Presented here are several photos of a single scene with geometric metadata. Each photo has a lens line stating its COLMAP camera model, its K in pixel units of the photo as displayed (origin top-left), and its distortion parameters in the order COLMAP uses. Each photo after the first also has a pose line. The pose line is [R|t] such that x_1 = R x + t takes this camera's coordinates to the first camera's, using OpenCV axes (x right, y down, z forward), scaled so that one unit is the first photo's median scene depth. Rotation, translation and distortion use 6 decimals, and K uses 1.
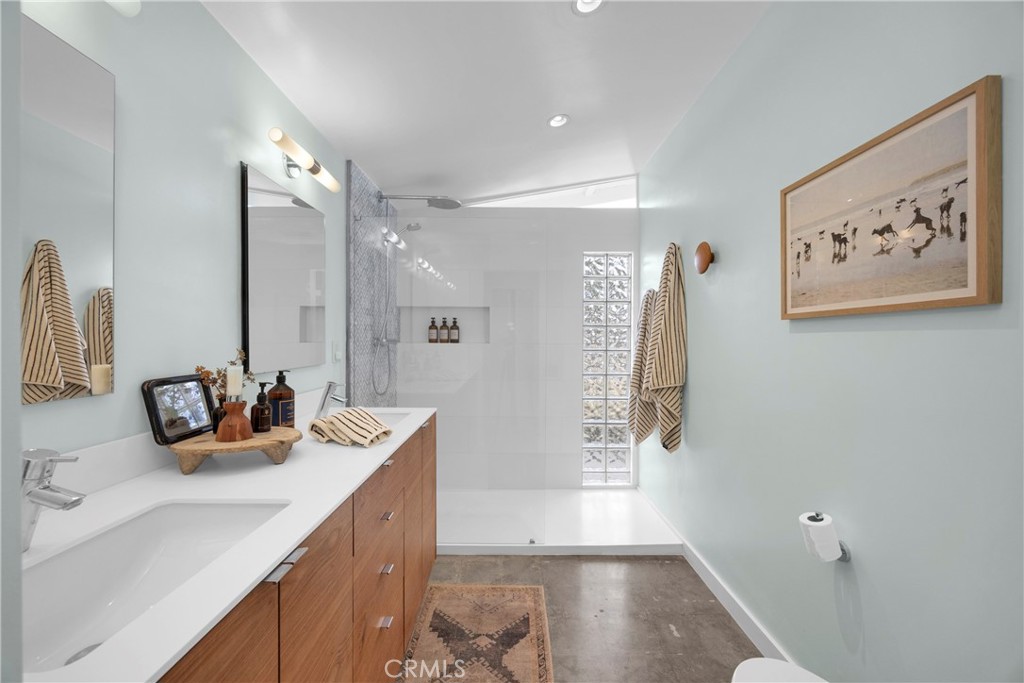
lens RADIAL K [[385.5, 0, 509.2], [0, 385.5, 344.4], [0, 0, 1]] dist [-0.011509, -0.000092]
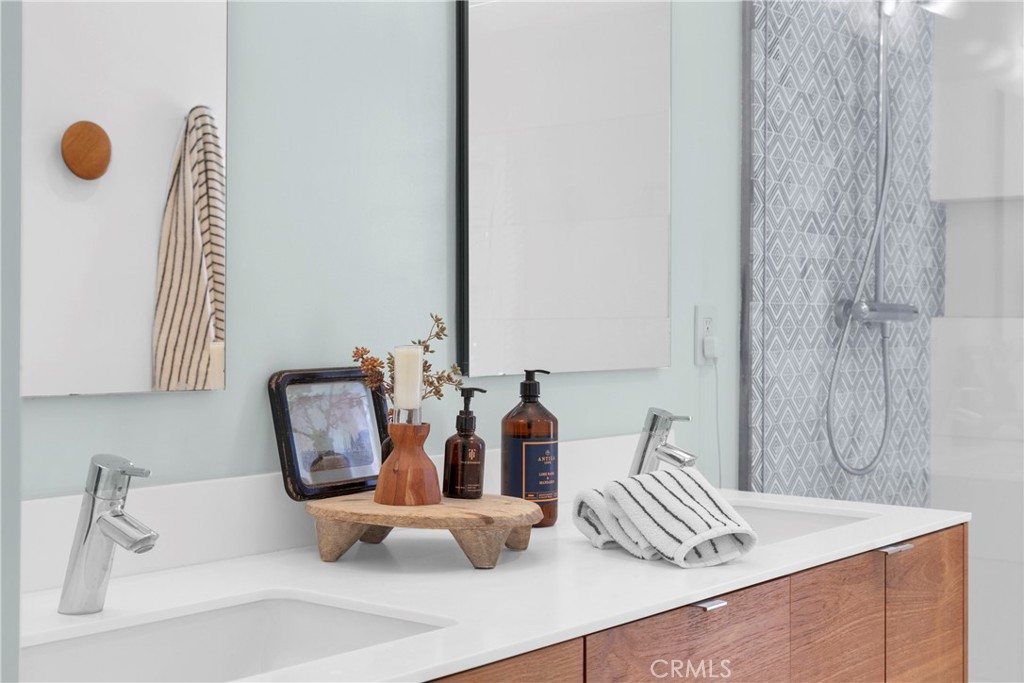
lens RADIAL K [[1390.9, 0, 513.1], [0, 1390.9, 339.5], [0, 0, 1]] dist [-0.020754, 0.000000]
pose [[0.767619, 0.003117, -0.640899, 0.389459], [-0.005942, 0.999980, -0.002255, 0.041939], [0.640879, 0.005539, 0.767622, -0.183903]]
